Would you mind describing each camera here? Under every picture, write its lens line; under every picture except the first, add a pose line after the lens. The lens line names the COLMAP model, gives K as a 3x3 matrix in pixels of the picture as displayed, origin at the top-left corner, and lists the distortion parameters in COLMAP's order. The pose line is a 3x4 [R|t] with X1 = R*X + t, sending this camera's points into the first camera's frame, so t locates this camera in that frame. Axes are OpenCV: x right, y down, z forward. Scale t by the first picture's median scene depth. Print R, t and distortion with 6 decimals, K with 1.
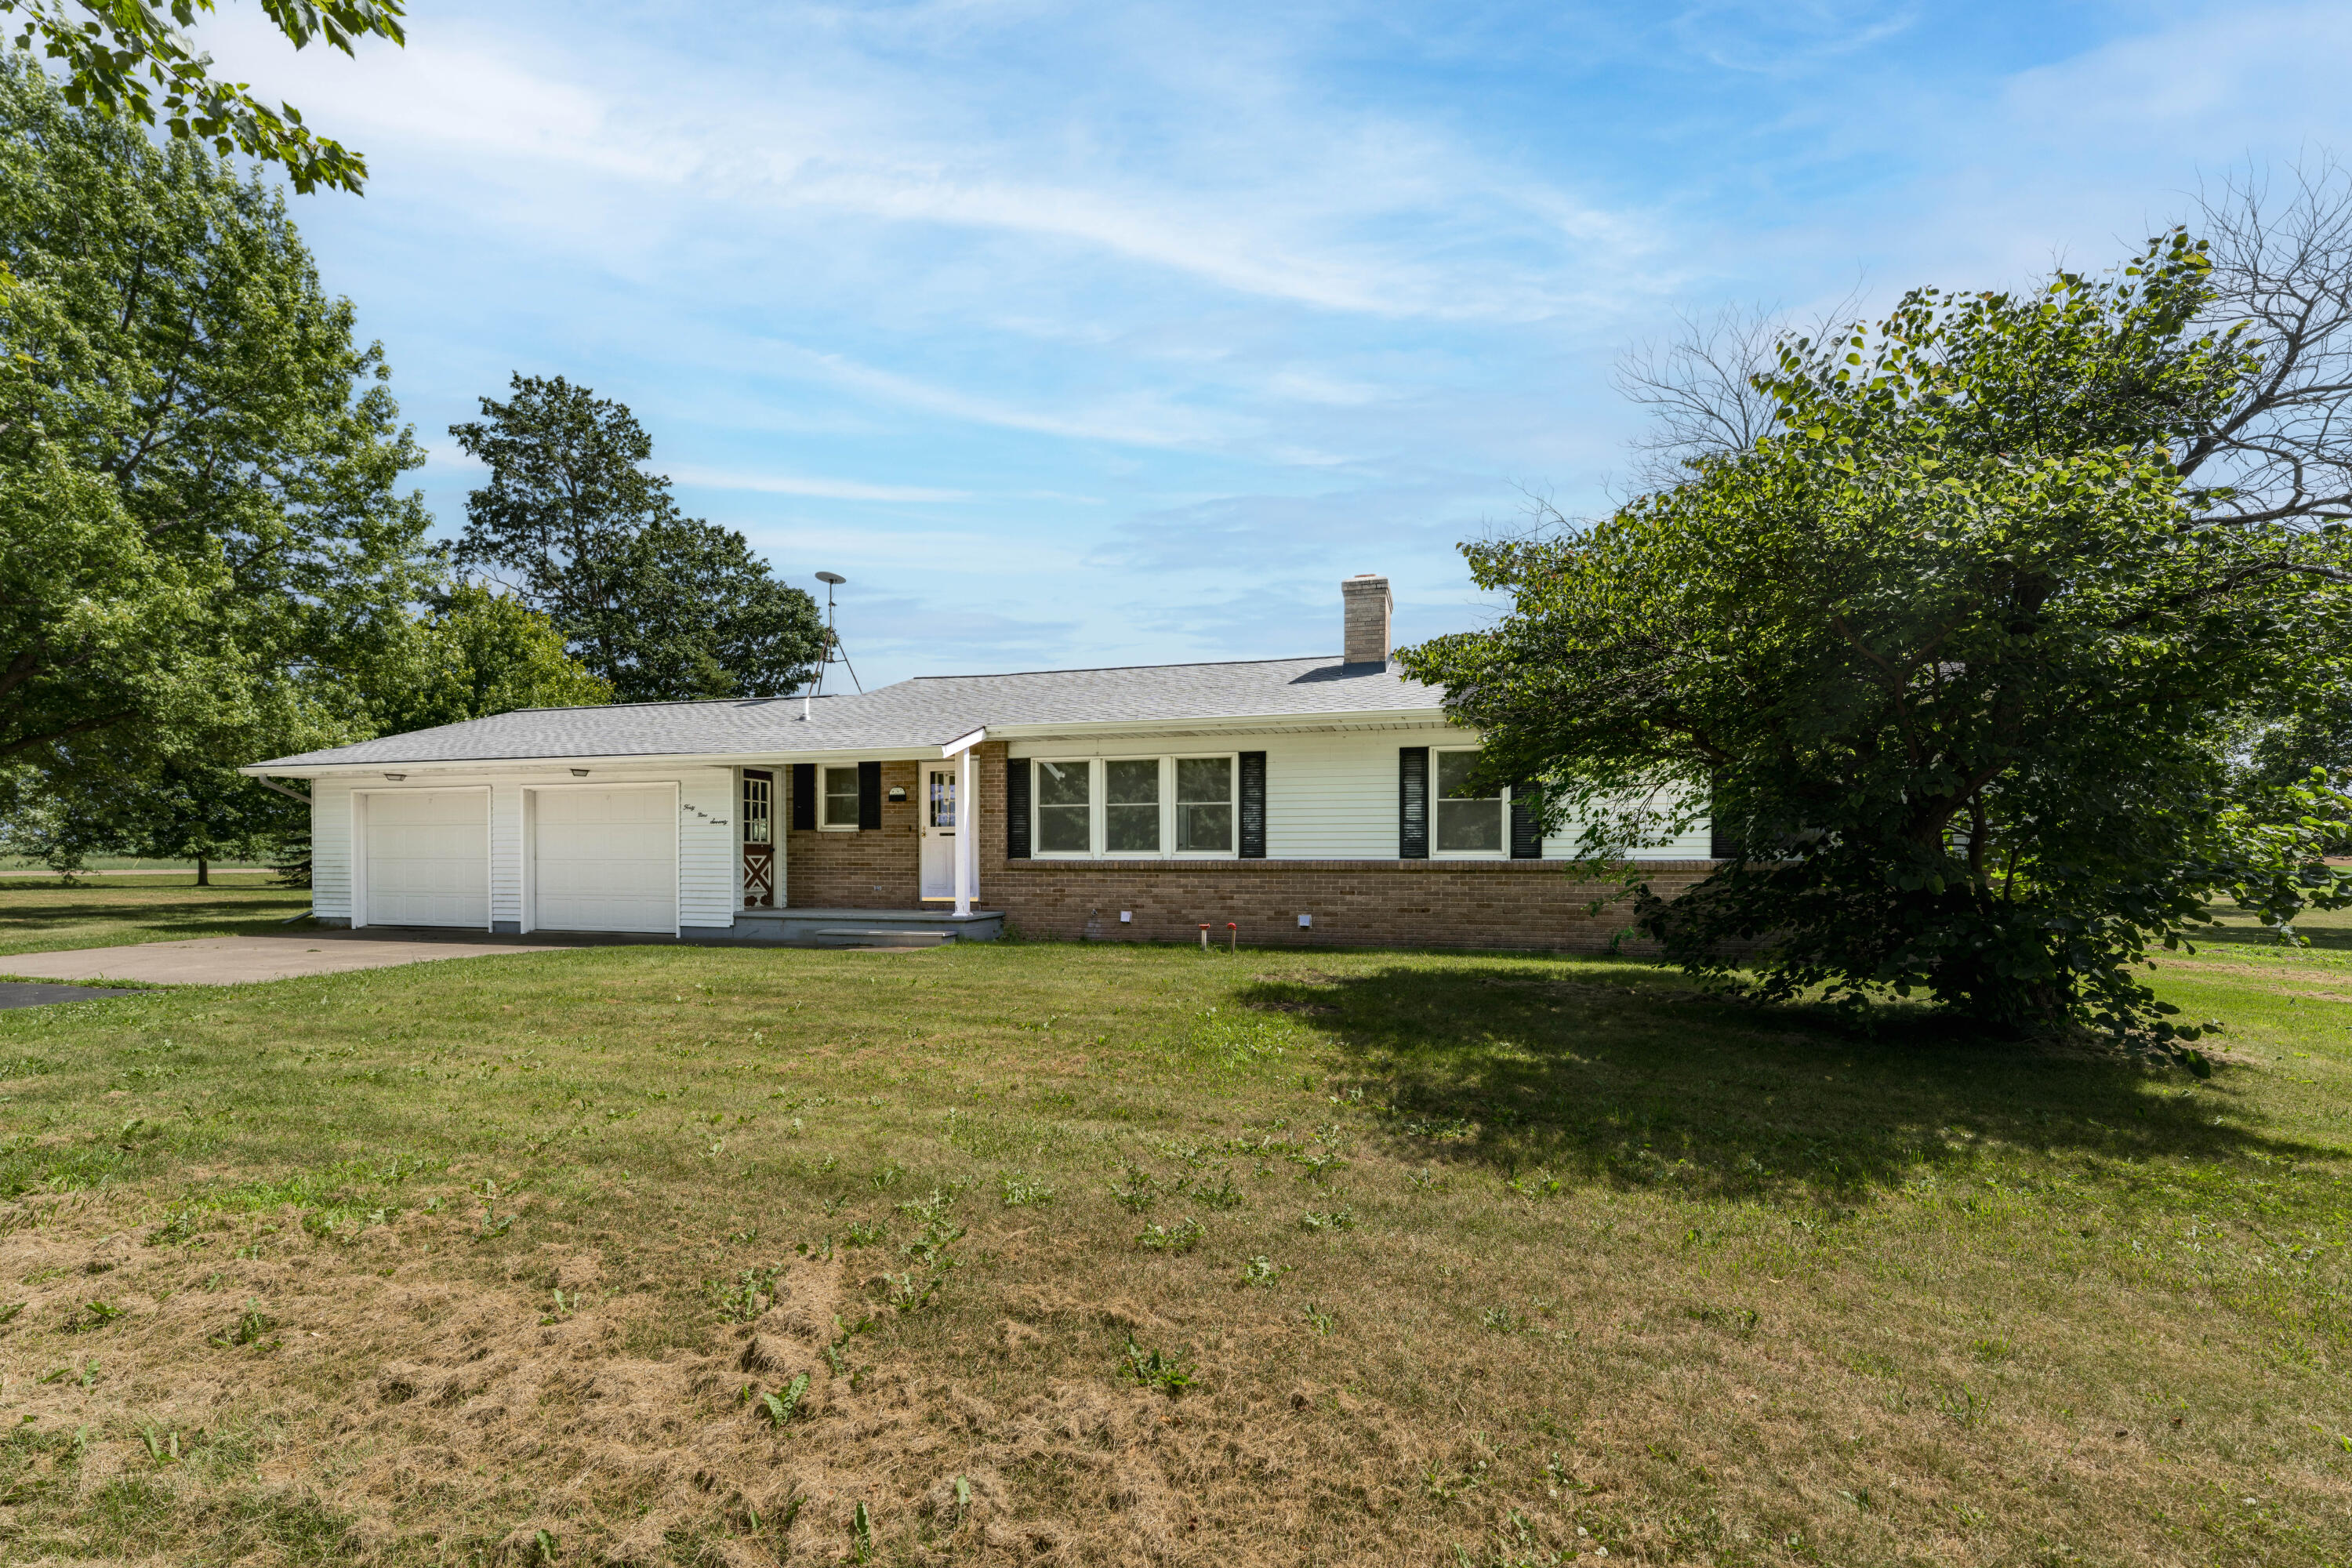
lens RADIAL K [[955.5, 0, 1179.5], [0, 955.5, 844.9], [0, 0, 1]] dist [0.001530, 0.000145]
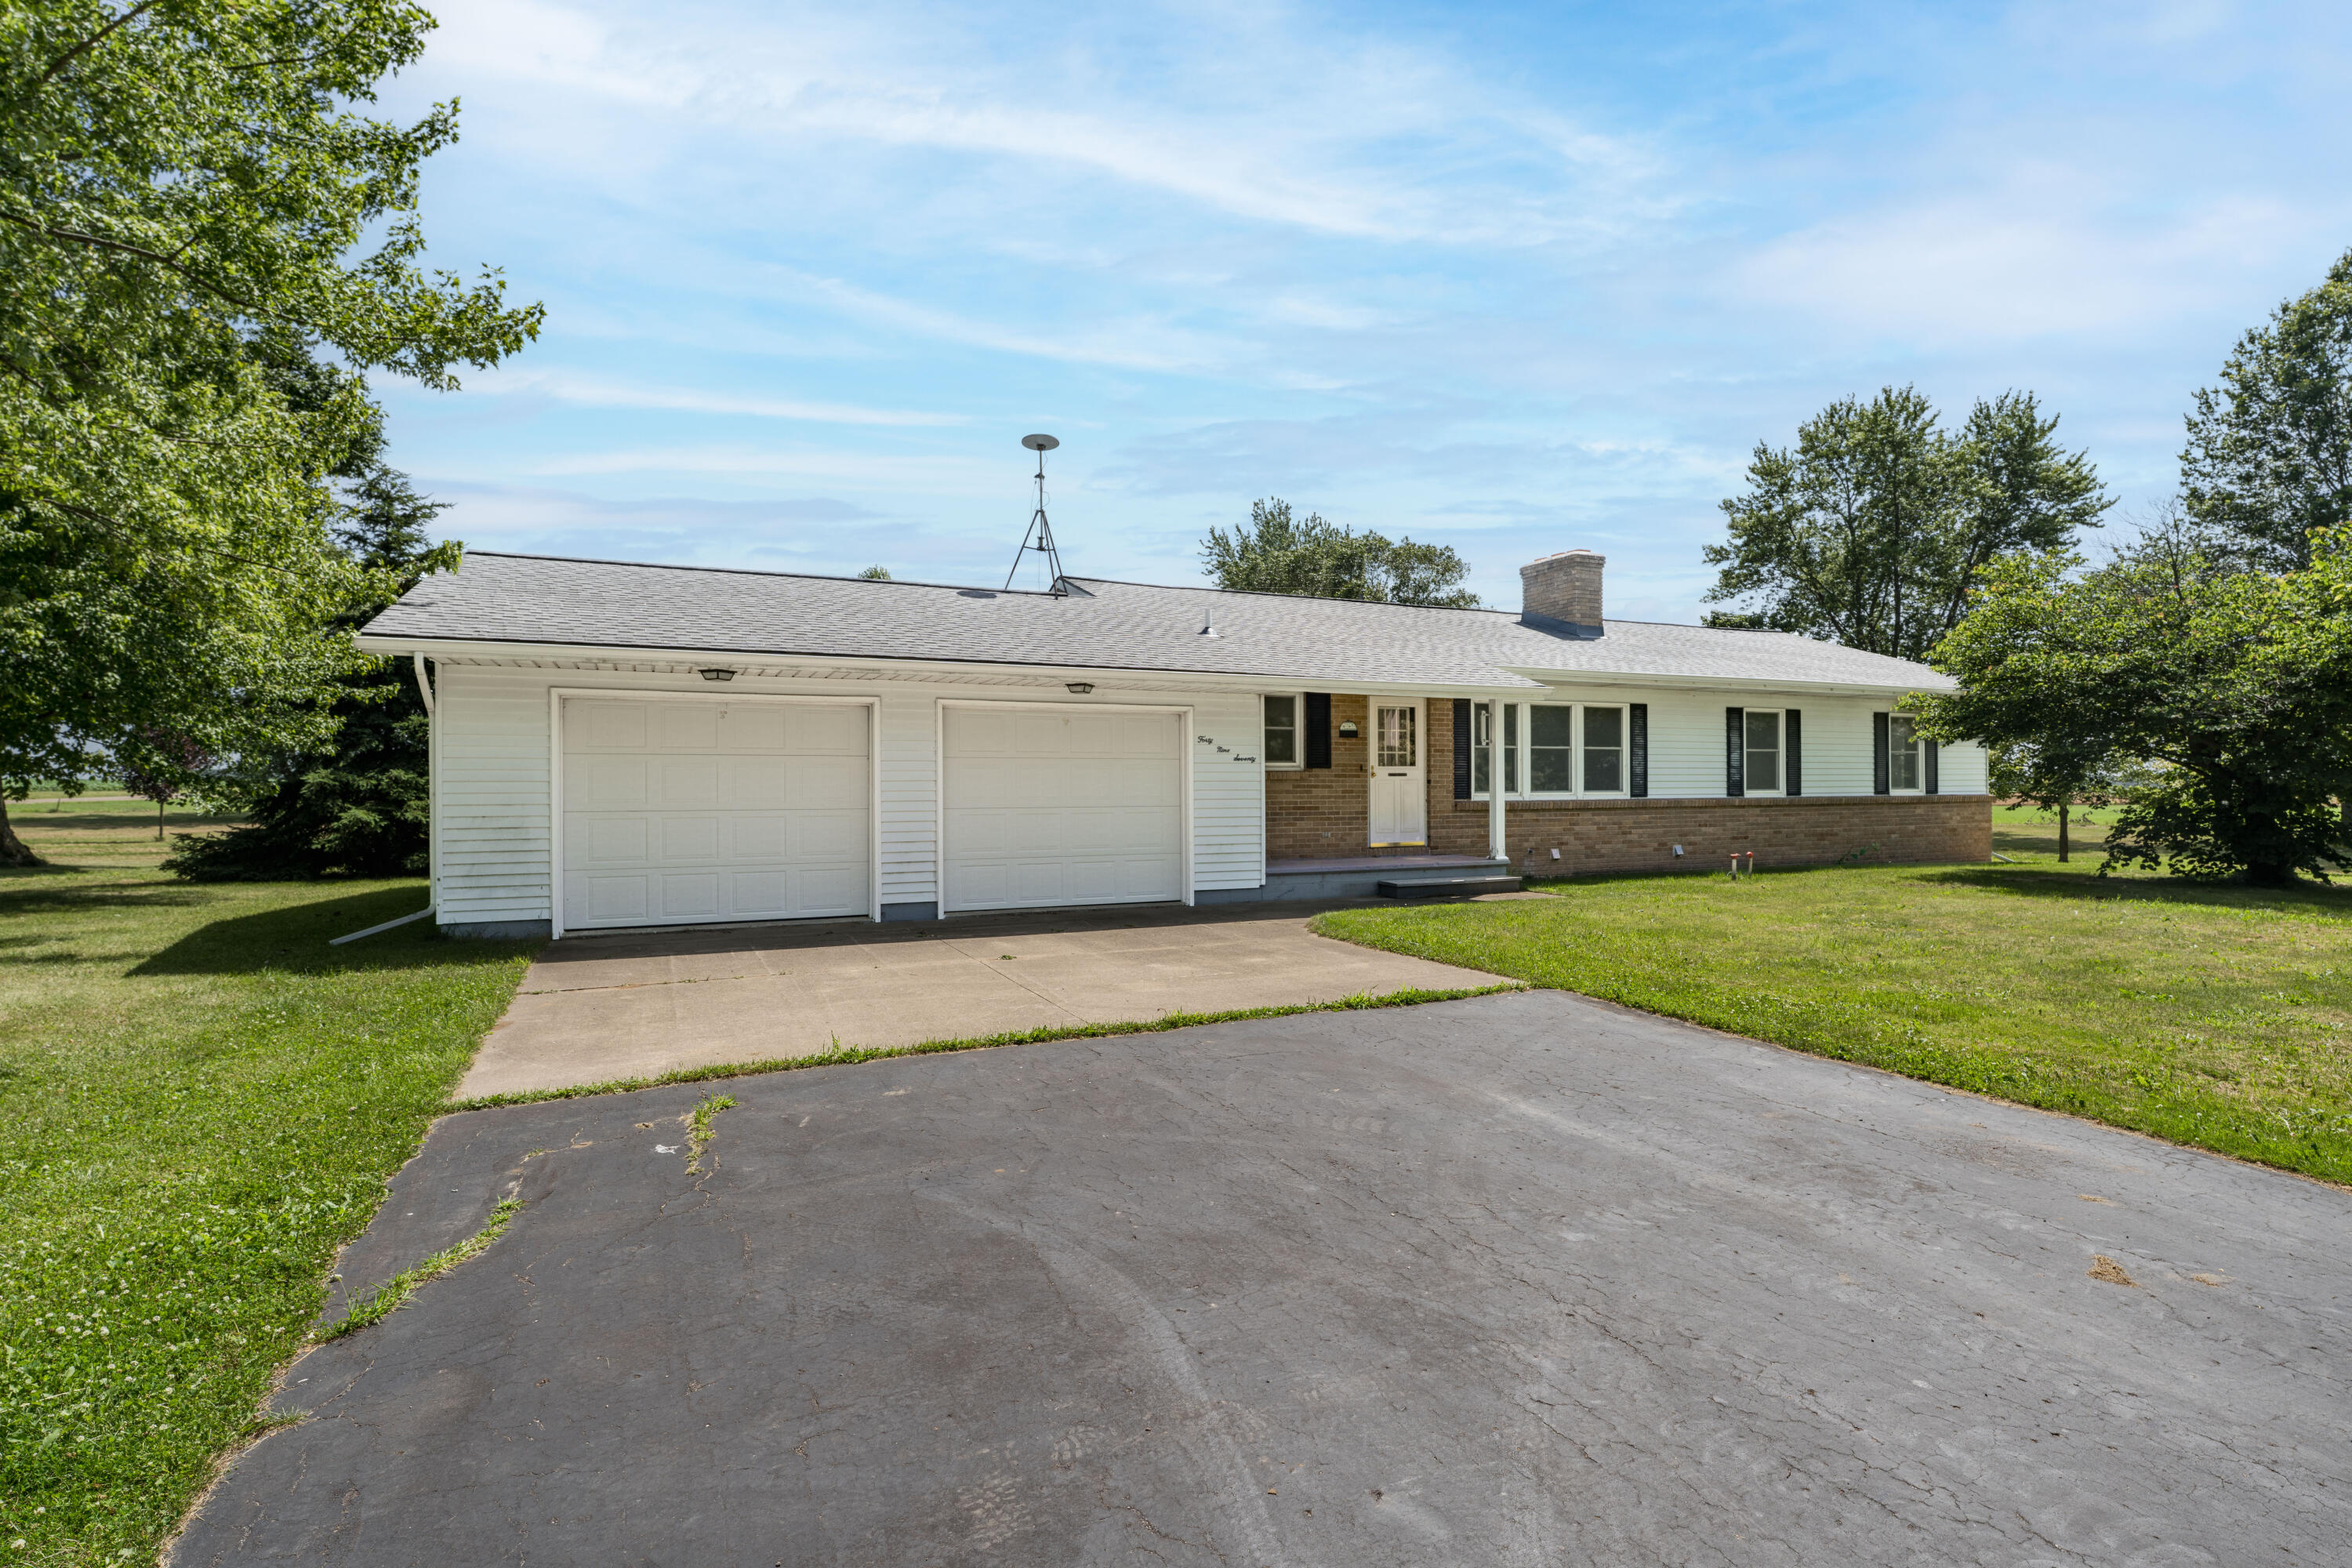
lens RADIAL K [[1107.8, 0, 1176.0], [0, 1107.8, 784.0], [0, 0, 1]] dist [0.000568, 0.000031]
pose [[0.781237, 0.000989, 0.624233, -1.146391], [0.003217, 0.999979, -0.005610, 0.003455], [-0.624226, 0.006390, 0.781218, 0.306441]]
